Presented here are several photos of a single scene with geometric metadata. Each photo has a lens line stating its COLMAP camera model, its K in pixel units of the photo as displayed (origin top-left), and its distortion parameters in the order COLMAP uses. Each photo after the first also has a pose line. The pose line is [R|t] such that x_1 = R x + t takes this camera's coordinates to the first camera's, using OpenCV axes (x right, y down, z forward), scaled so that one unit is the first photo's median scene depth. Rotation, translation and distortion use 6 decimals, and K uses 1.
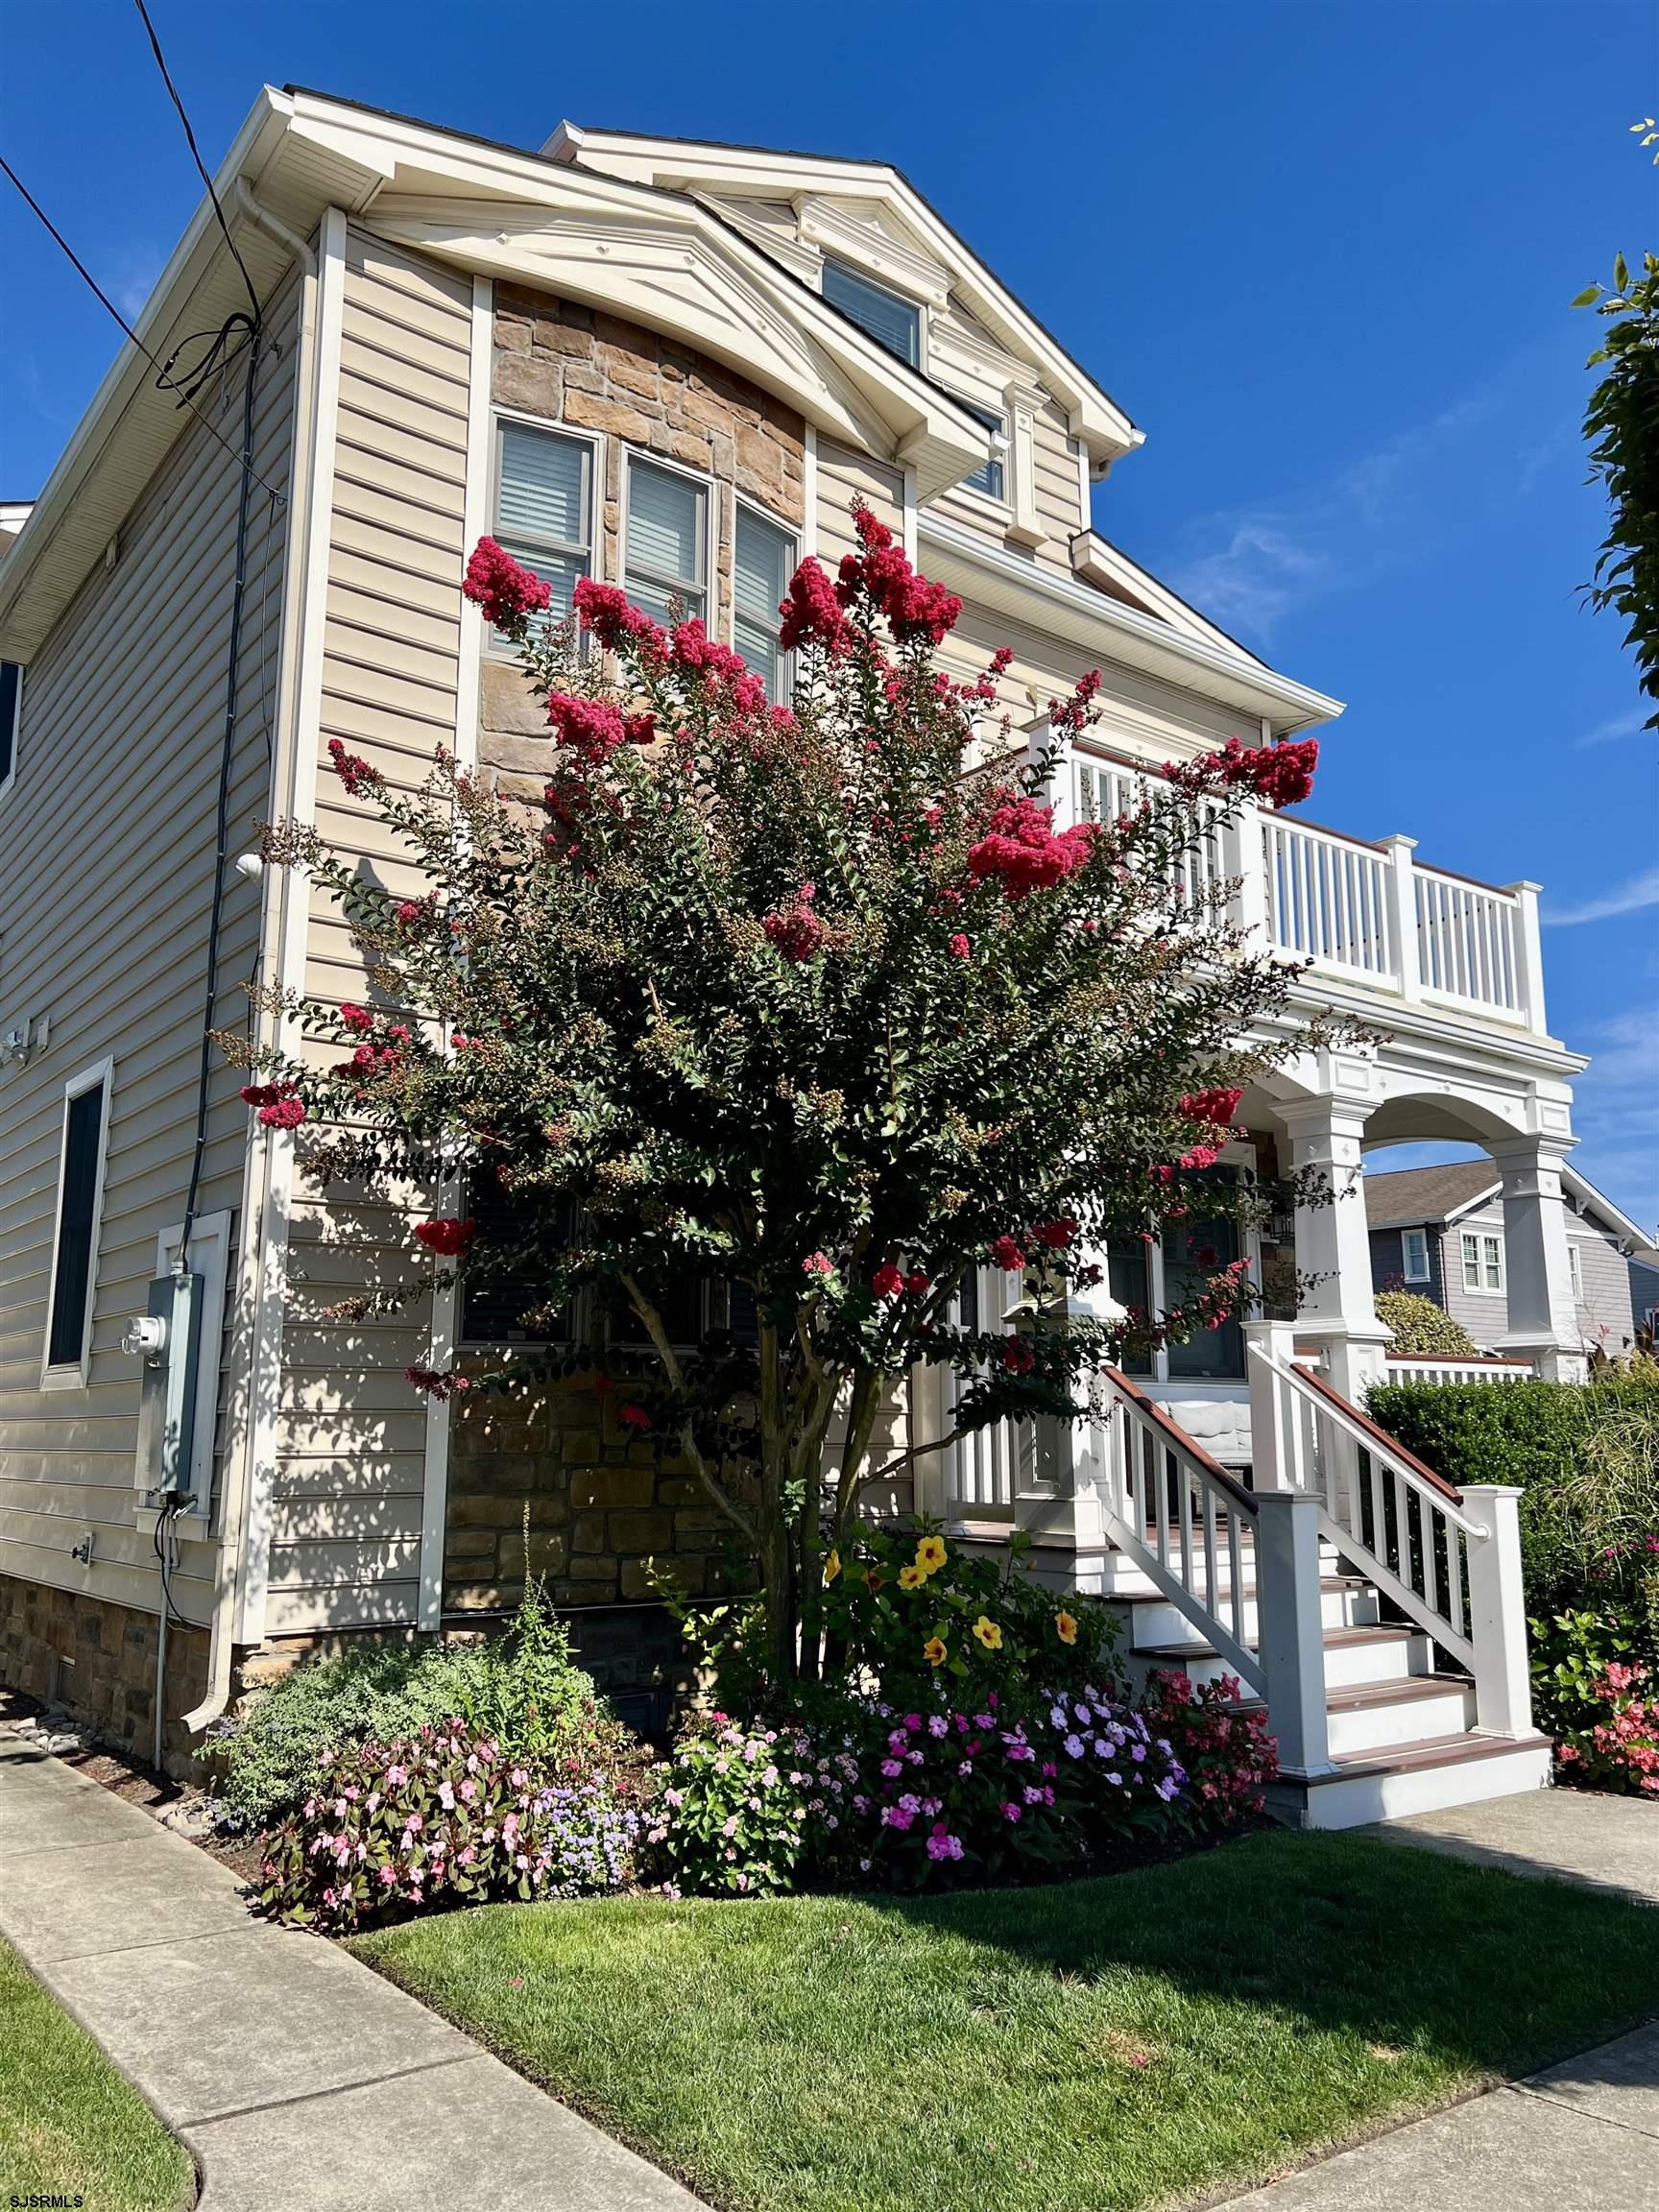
lens RADIAL K [[1688.8, 0, 819.4], [0, 1688.8, 1102.0], [0, 0, 1]] dist [0.048077, -0.050911]
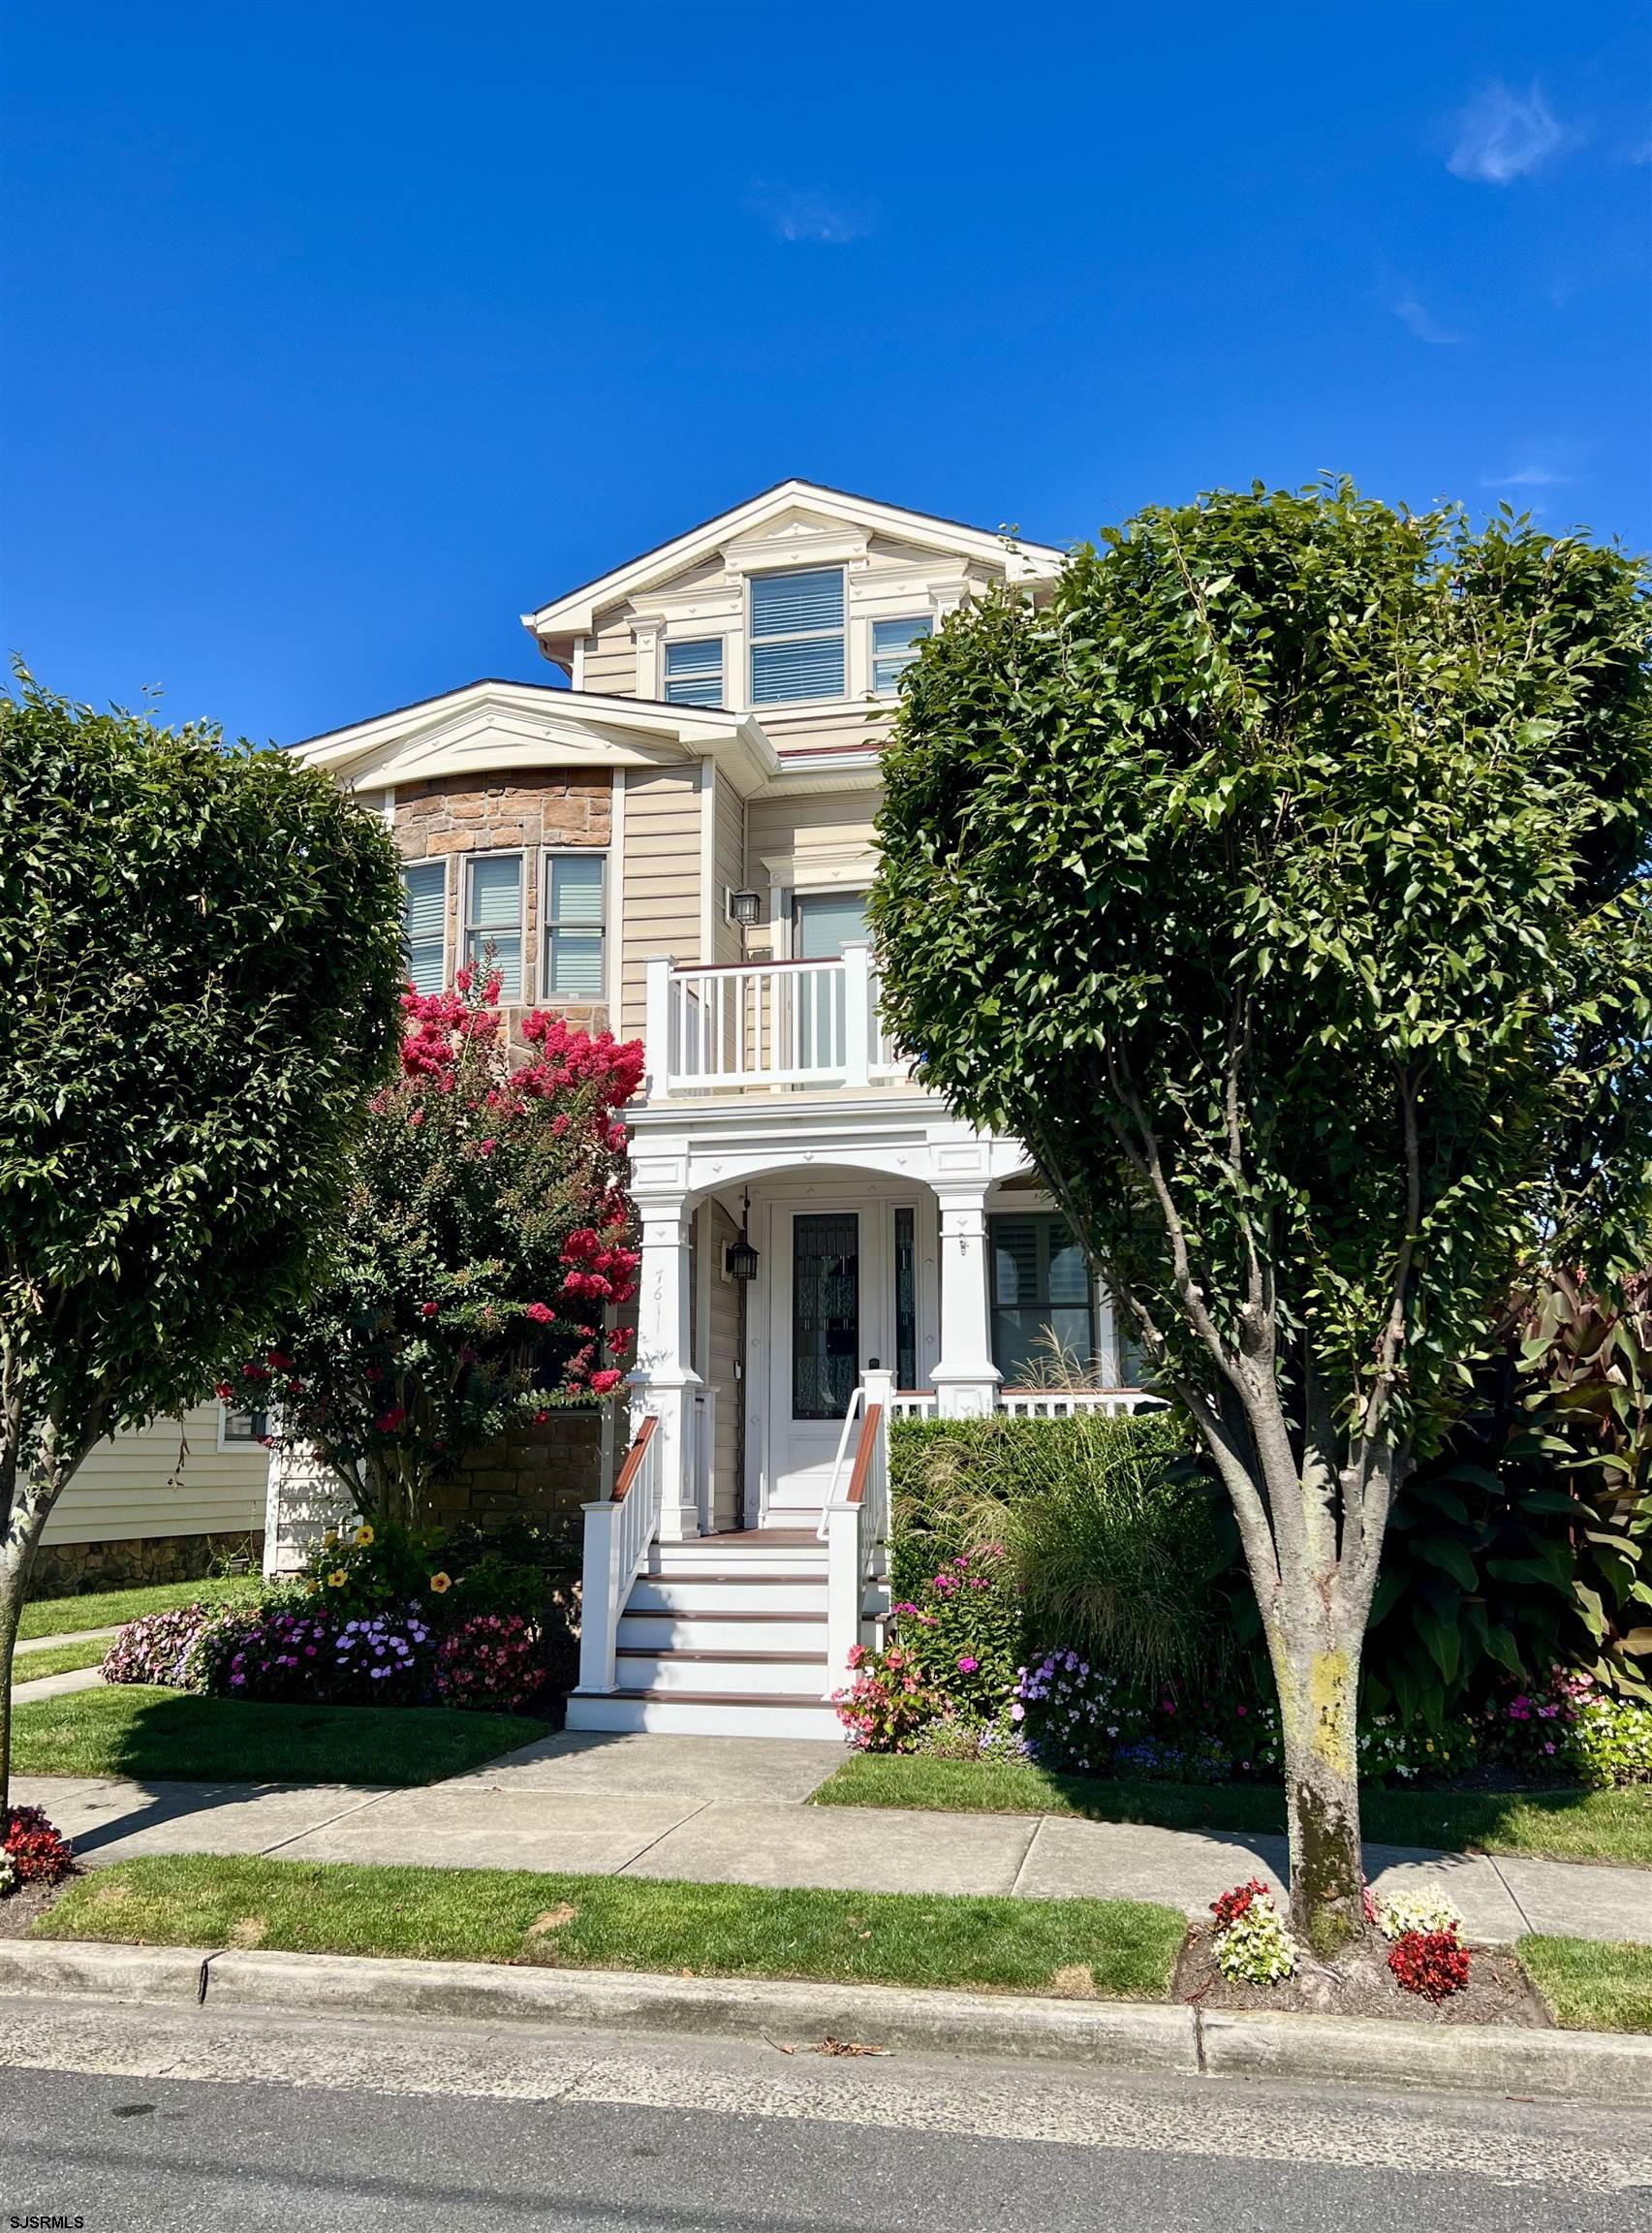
lens RADIAL K [[1698.8, 0, 828.1], [0, 1698.8, 1196.6], [0, 0, 1]] dist [0.001980, 0.000286]
pose [[0.644423, -0.126502, -0.754133, 1.756149], [0.158661, 0.986878, -0.029964, 0.048798], [0.748028, -0.100342, 0.656038, 0.233638]]
